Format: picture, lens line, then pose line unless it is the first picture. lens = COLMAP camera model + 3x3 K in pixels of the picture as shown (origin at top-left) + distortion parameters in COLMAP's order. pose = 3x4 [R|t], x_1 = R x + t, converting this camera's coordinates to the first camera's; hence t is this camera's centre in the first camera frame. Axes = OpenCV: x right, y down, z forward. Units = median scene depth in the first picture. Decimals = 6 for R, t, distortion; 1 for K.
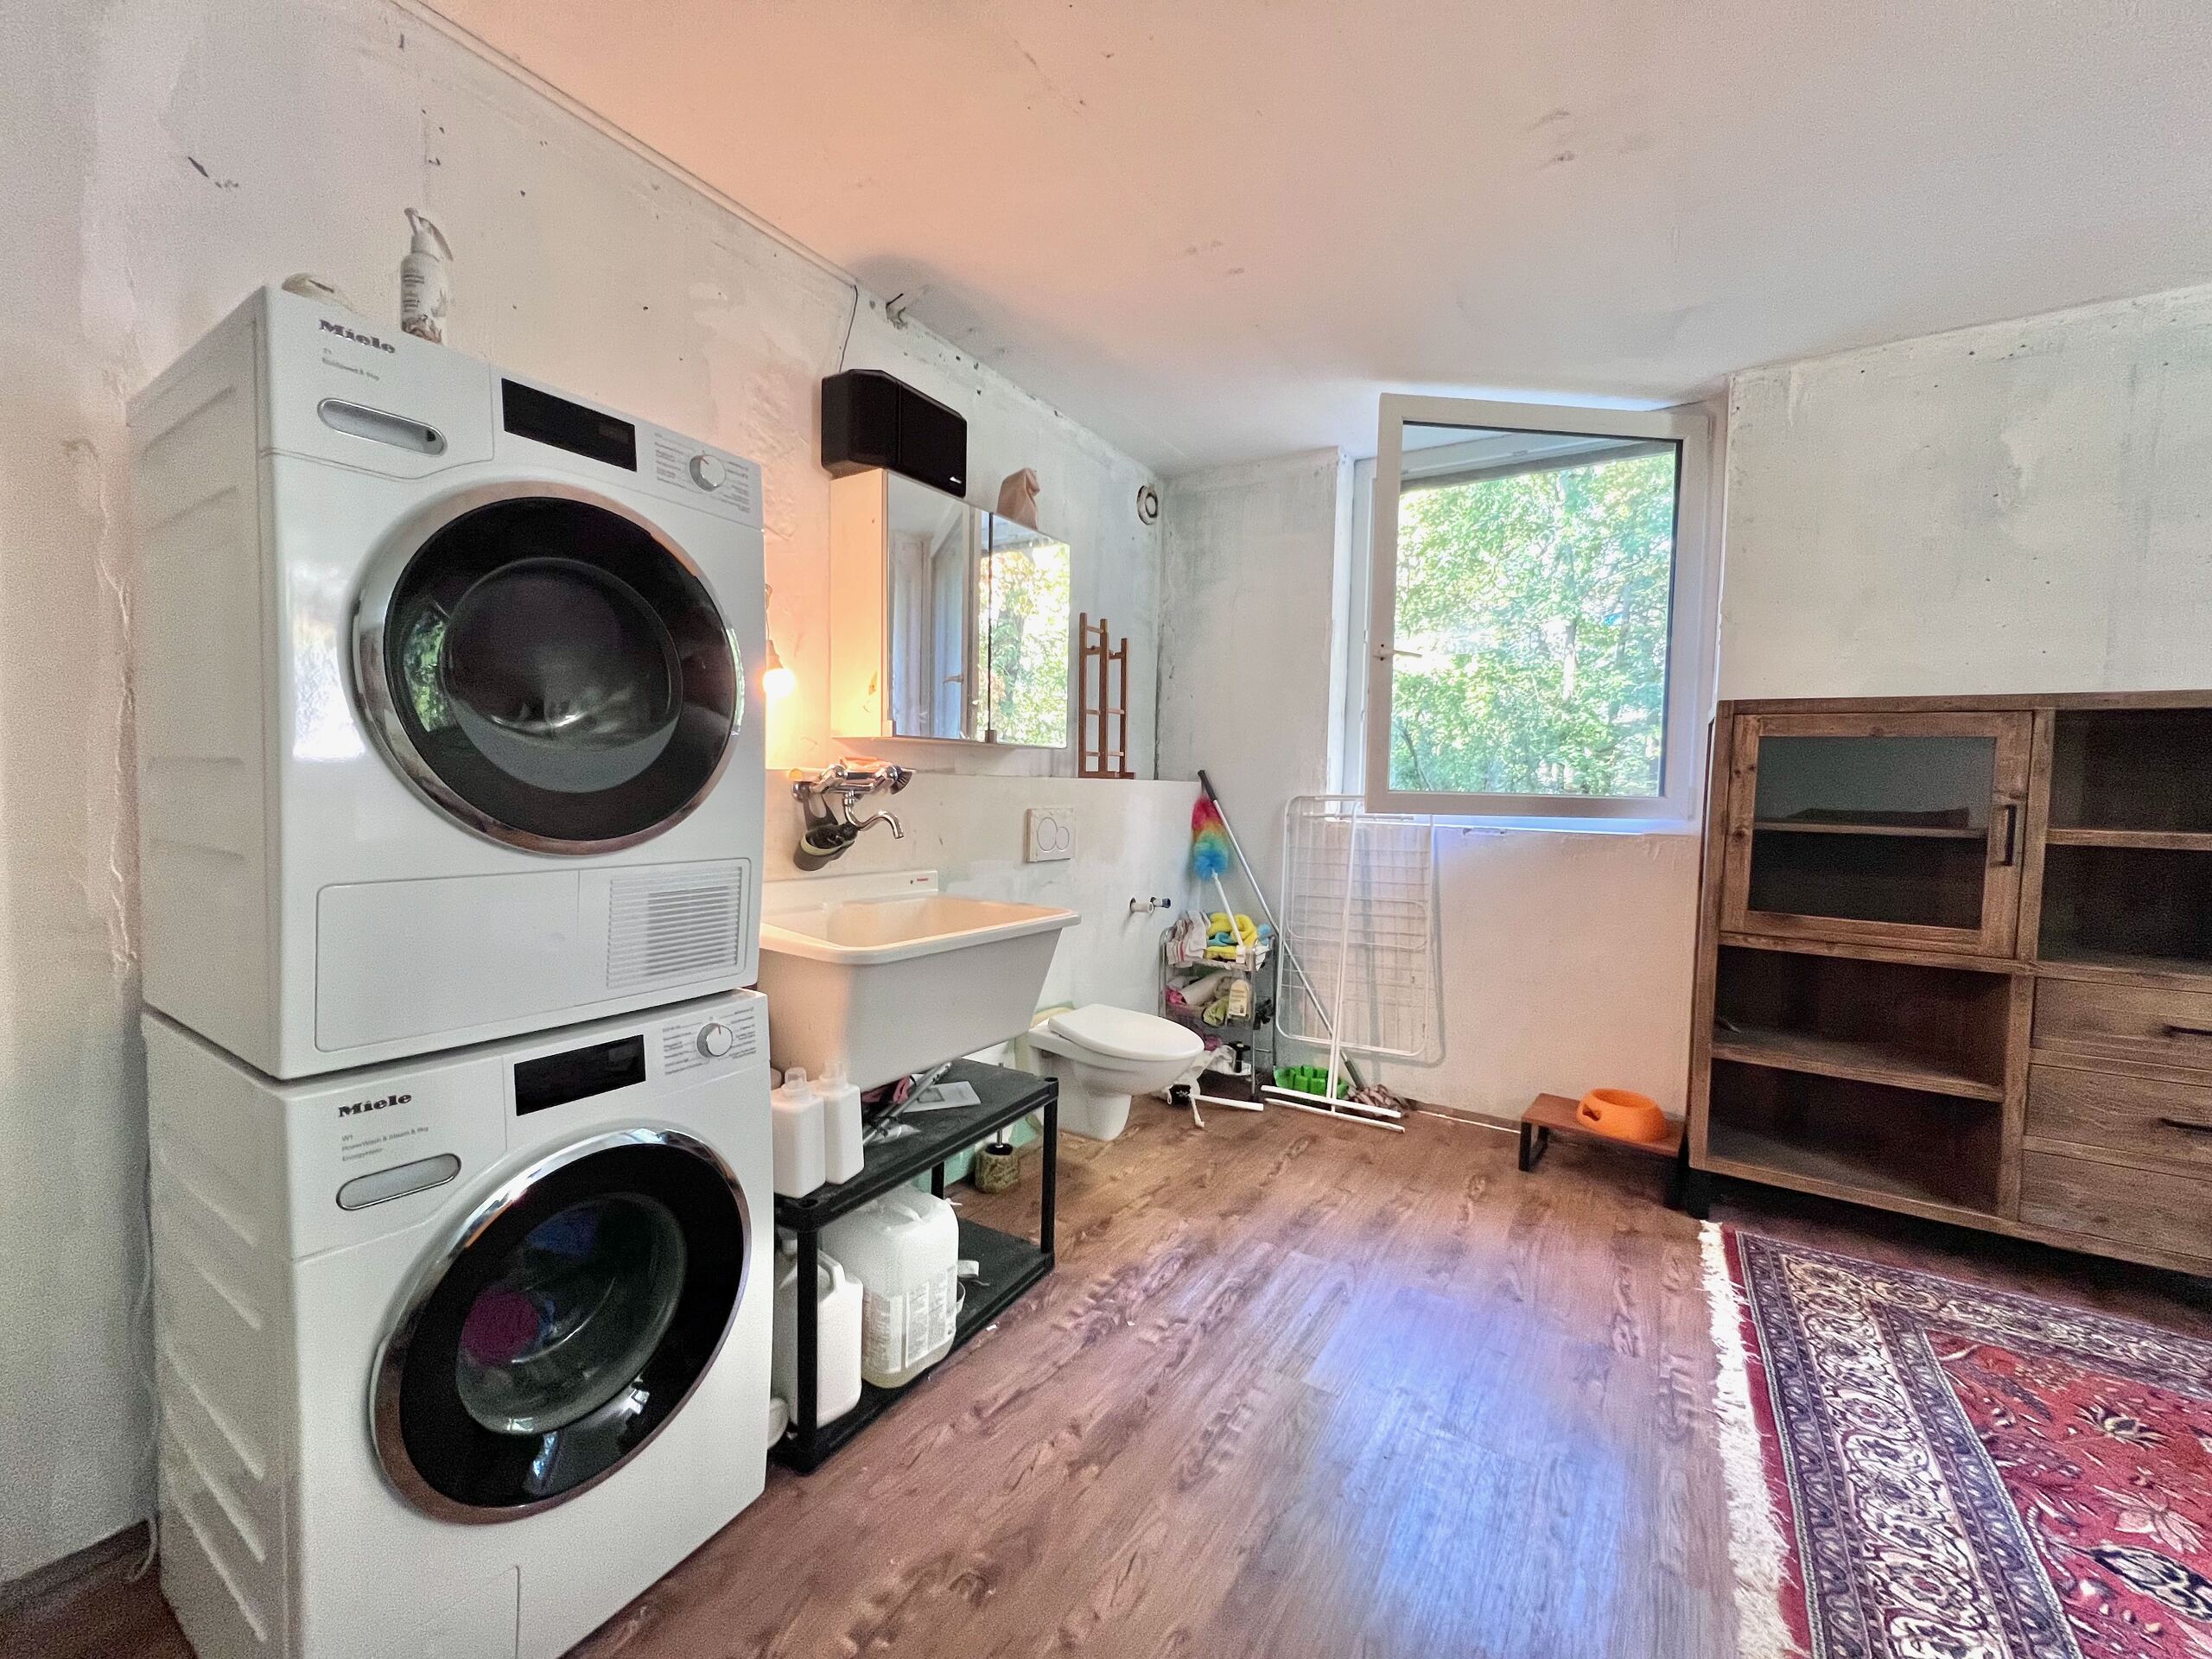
lens RADIAL K [[885.9, 0, 1100.3], [0, 885.9, 824.0], [0, 0, 1]] dist [-0.001089, 0.000235]
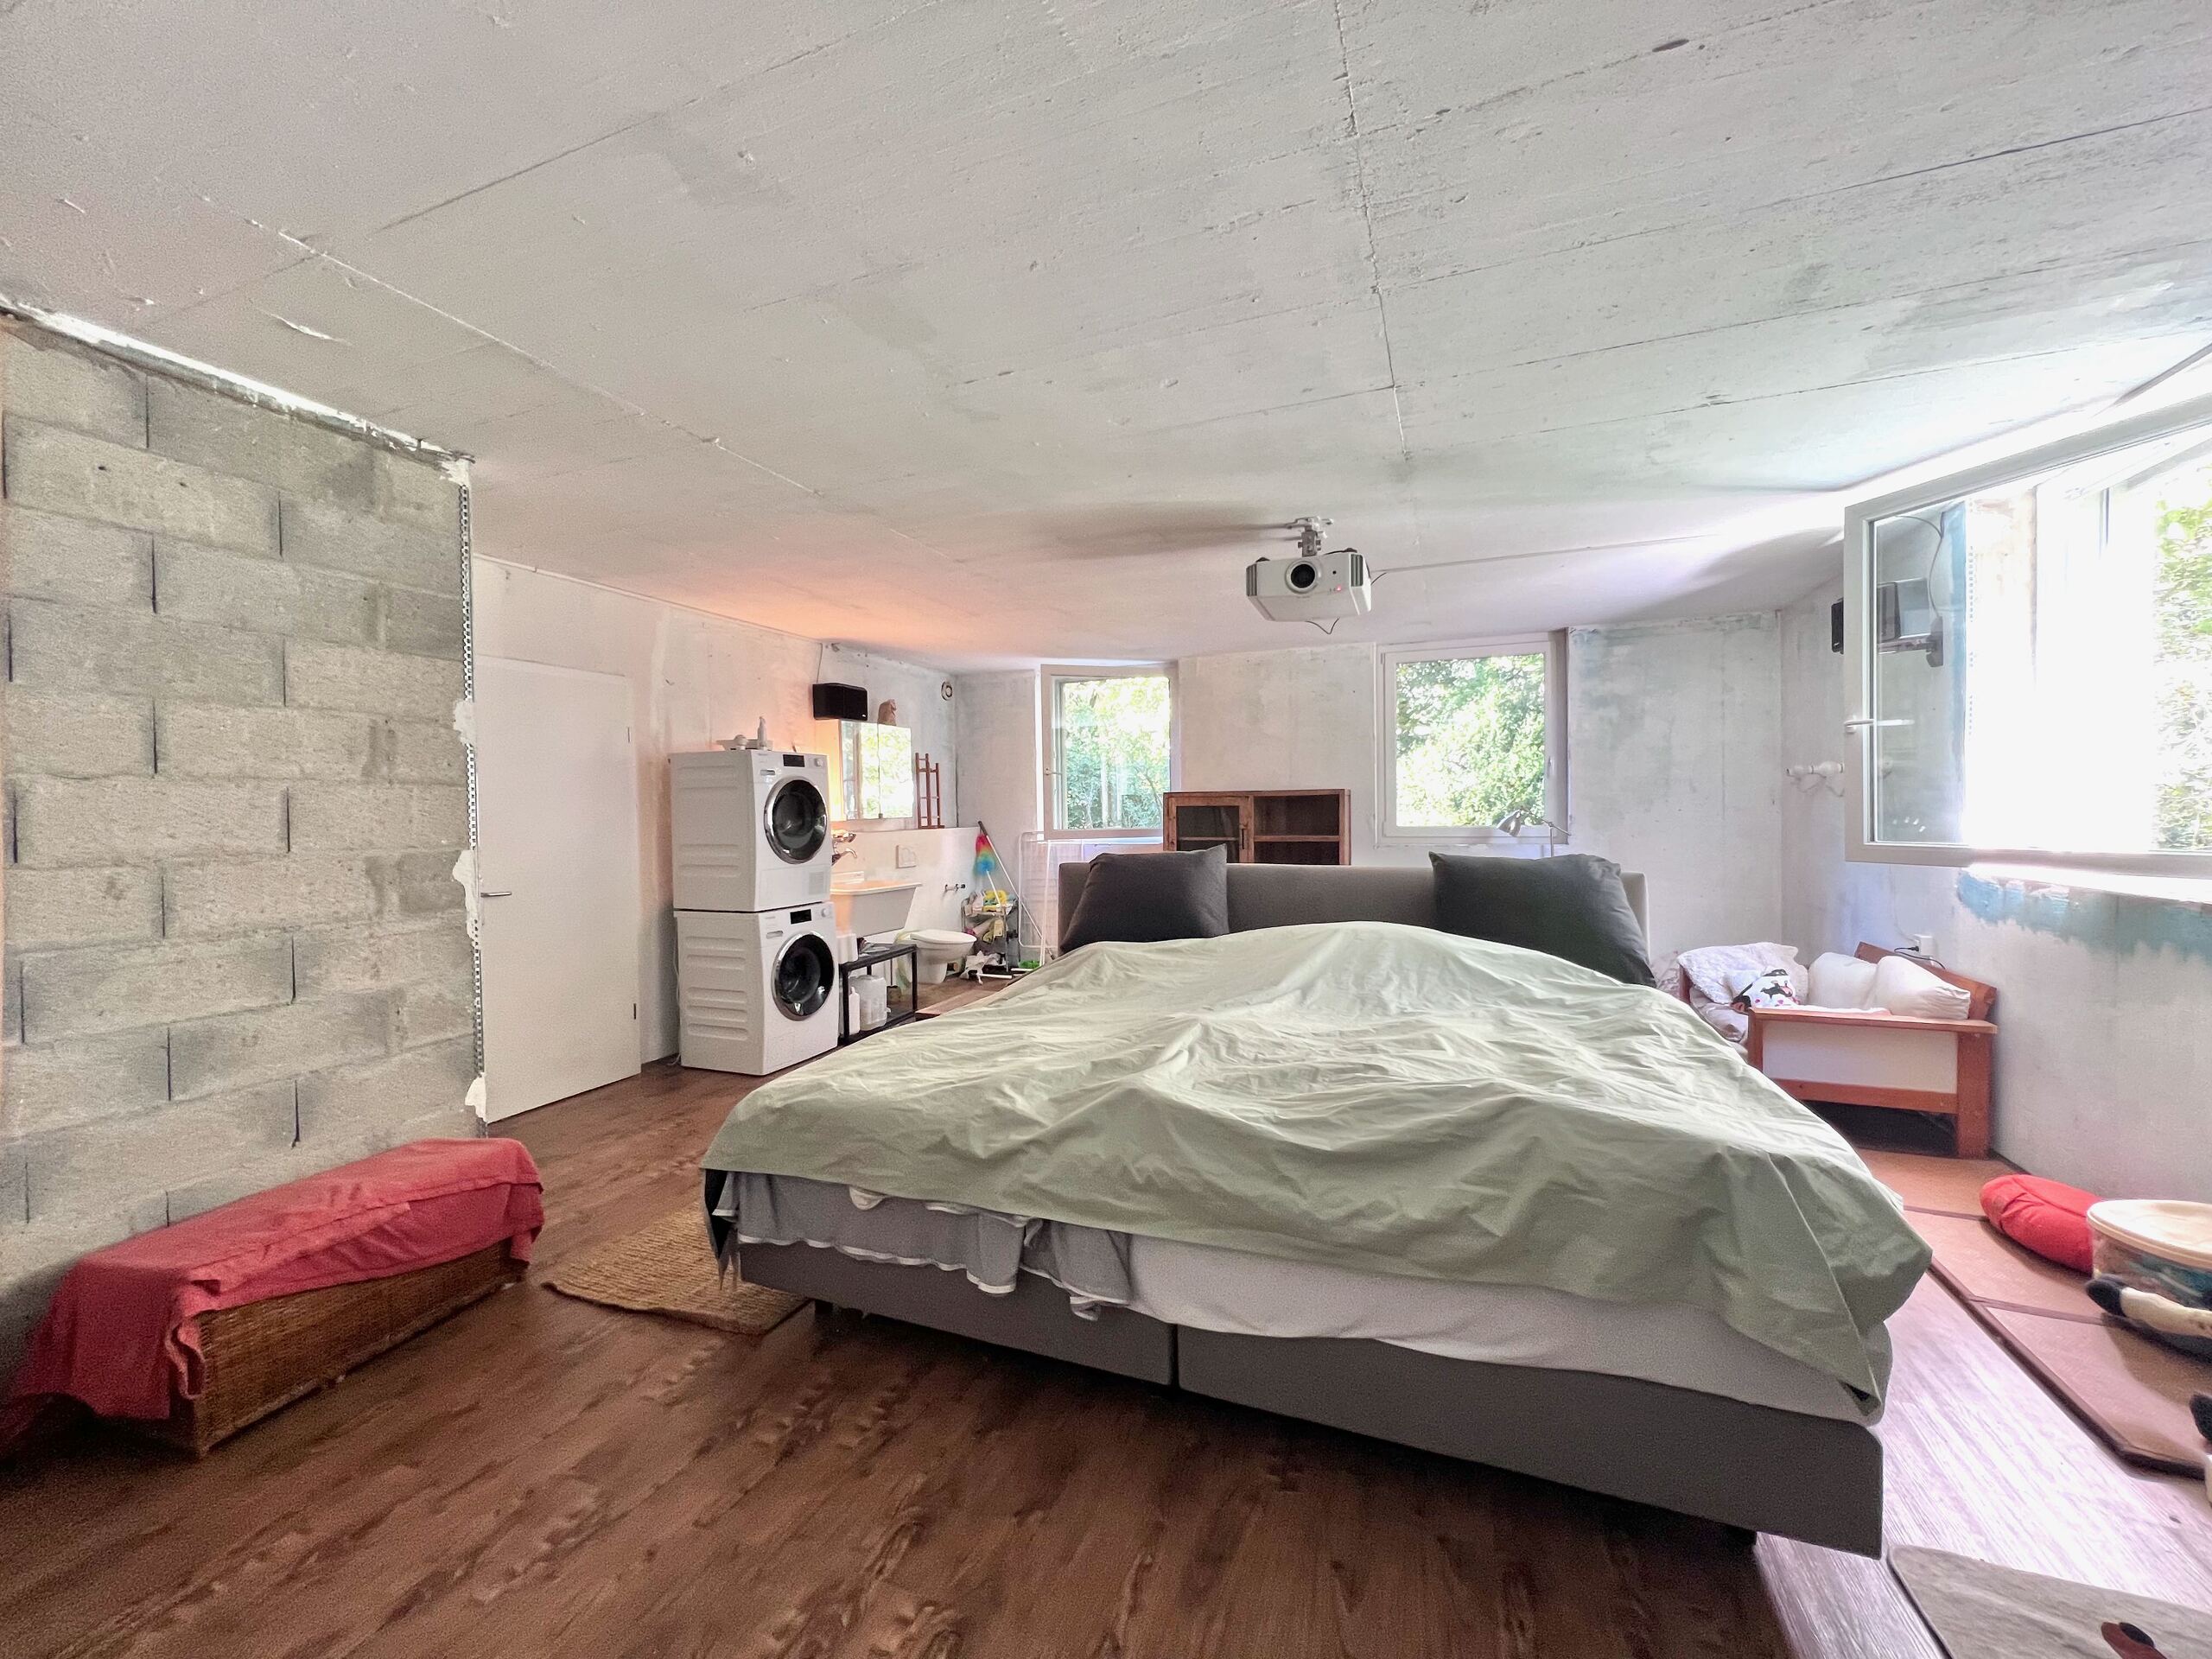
lens RADIAL K [[885.9, 0, 1100.3], [0, 885.9, 824.0], [0, 0, 1]] dist [-0.001089, 0.000235]
pose [[0.981904, -0.042982, 0.184435, 0.013303], [0.047851, 0.998612, -0.022025, 0.003696], [-0.183233, 0.030451, 0.982598, -1.169069]]
